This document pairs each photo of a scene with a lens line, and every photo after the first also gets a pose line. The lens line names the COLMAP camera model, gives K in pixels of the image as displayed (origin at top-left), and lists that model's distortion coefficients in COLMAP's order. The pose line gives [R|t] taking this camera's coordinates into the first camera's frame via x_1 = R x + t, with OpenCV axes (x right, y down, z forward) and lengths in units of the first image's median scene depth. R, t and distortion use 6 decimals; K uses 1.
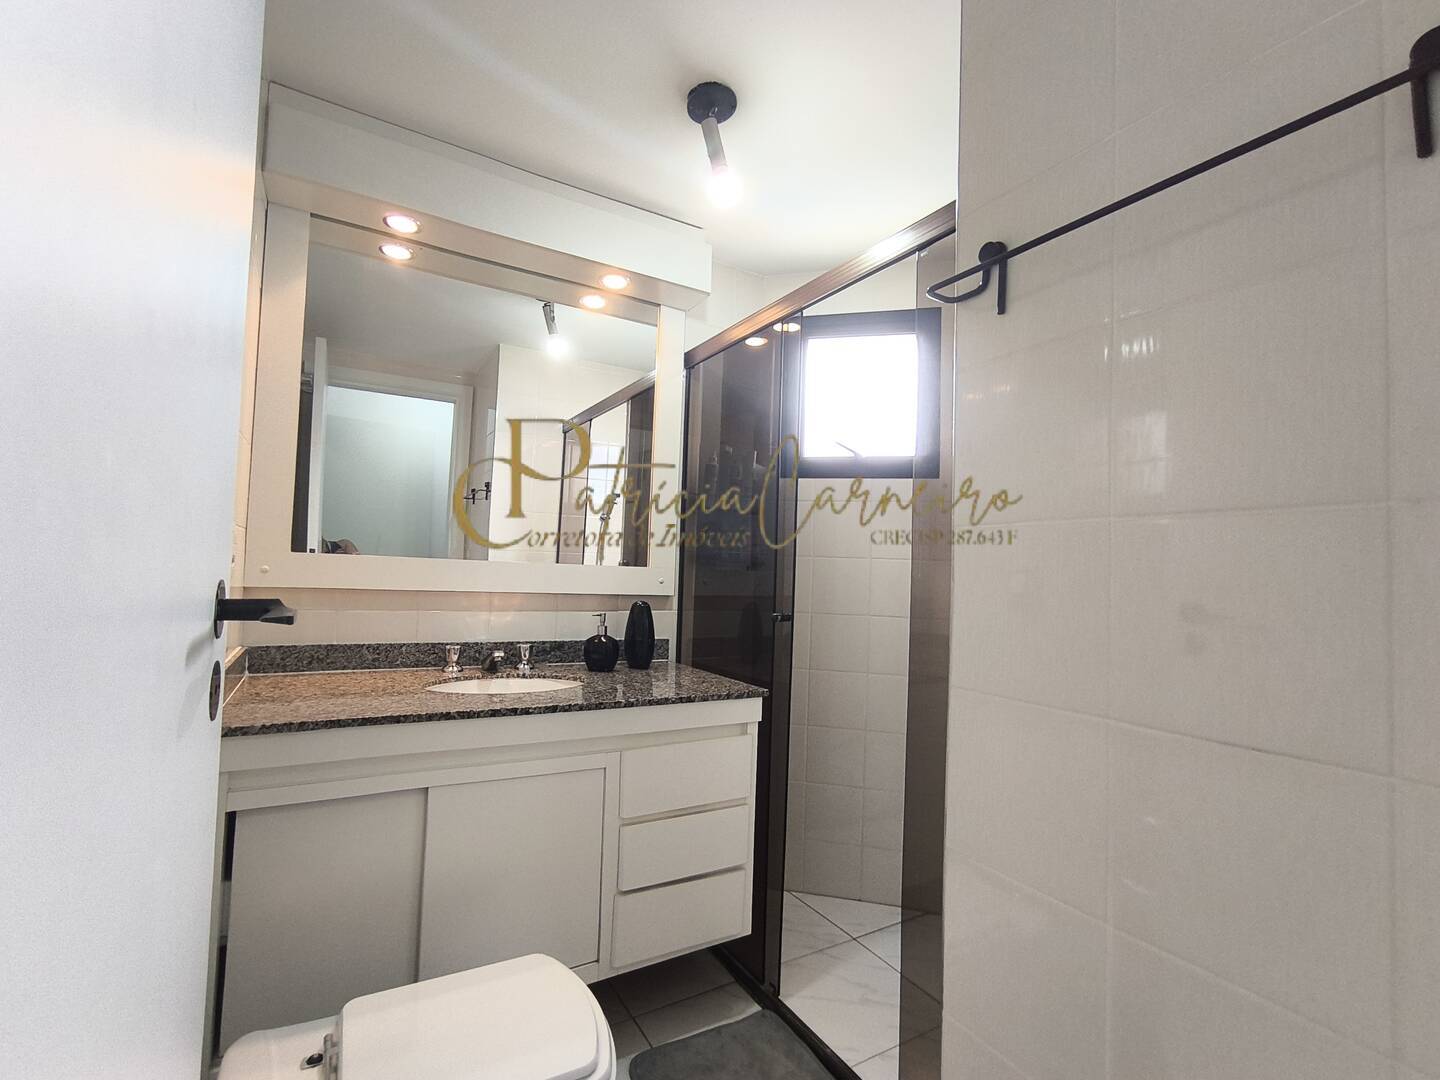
lens RADIAL K [[658.6, 0, 714.9], [0, 658.6, 551.5], [0, 0, 1]] dist [-0.065124, 0.048078]
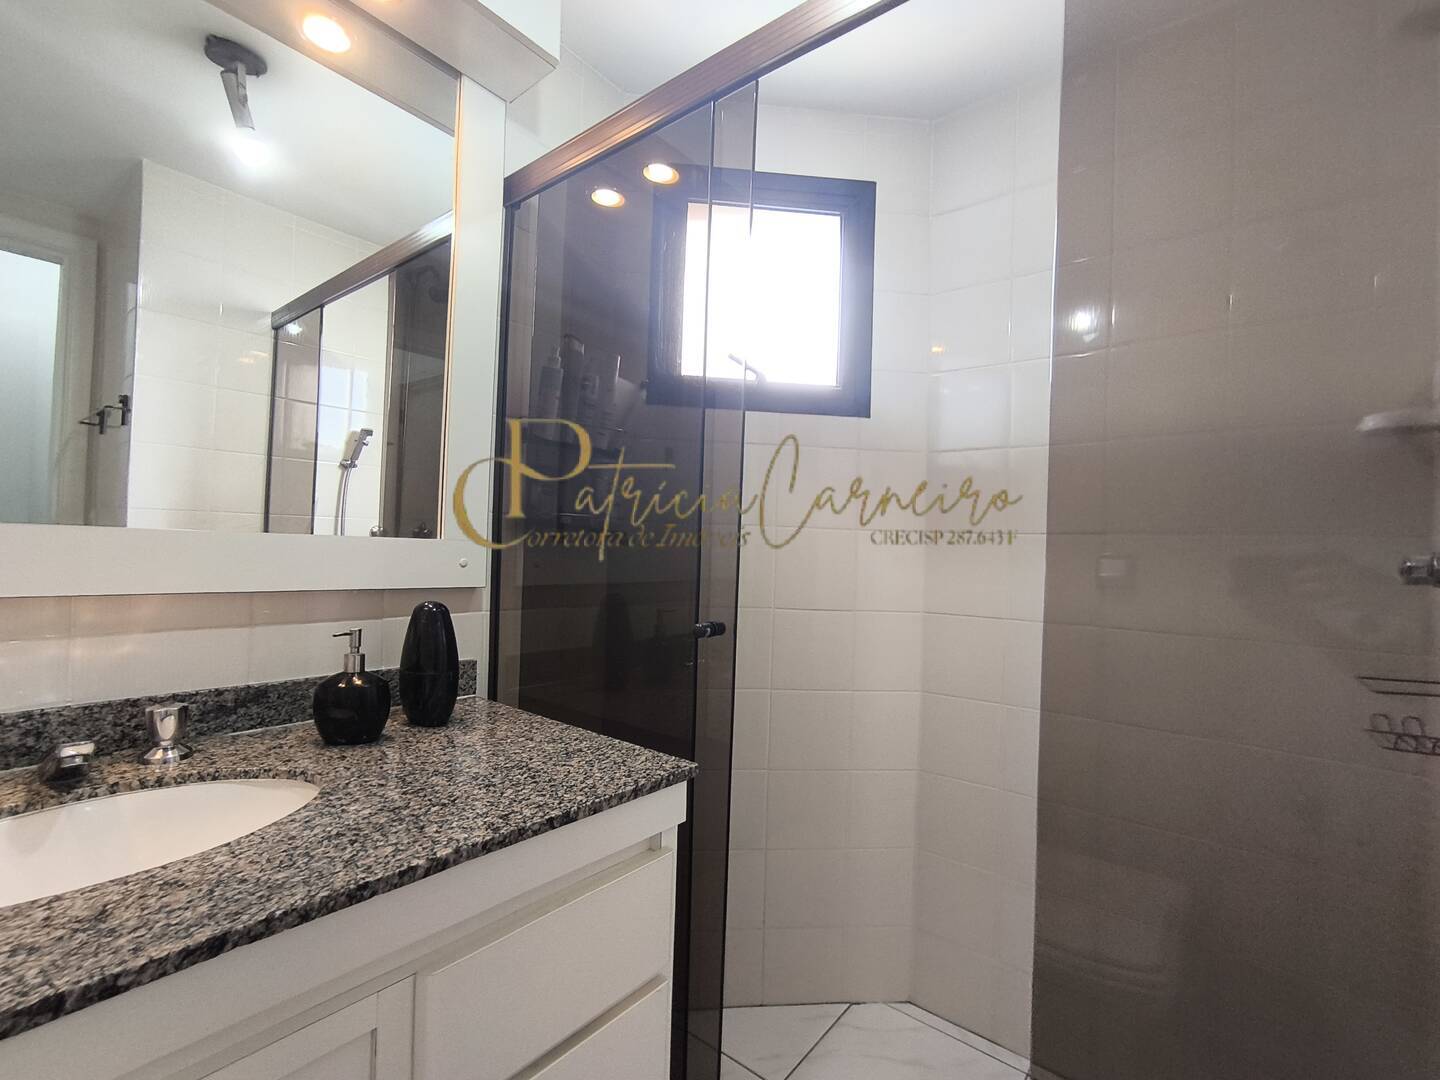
lens RADIAL K [[659.4, 0, 698.3], [0, 659.4, 540.8], [0, 0, 1]] dist [-0.000109, 0.005727]
pose [[0.944316, 0.002492, 0.329031, -0.083736], [-0.011699, 0.999593, 0.026006, 0.008574], [-0.328833, -0.028407, 0.943961, 0.409234]]
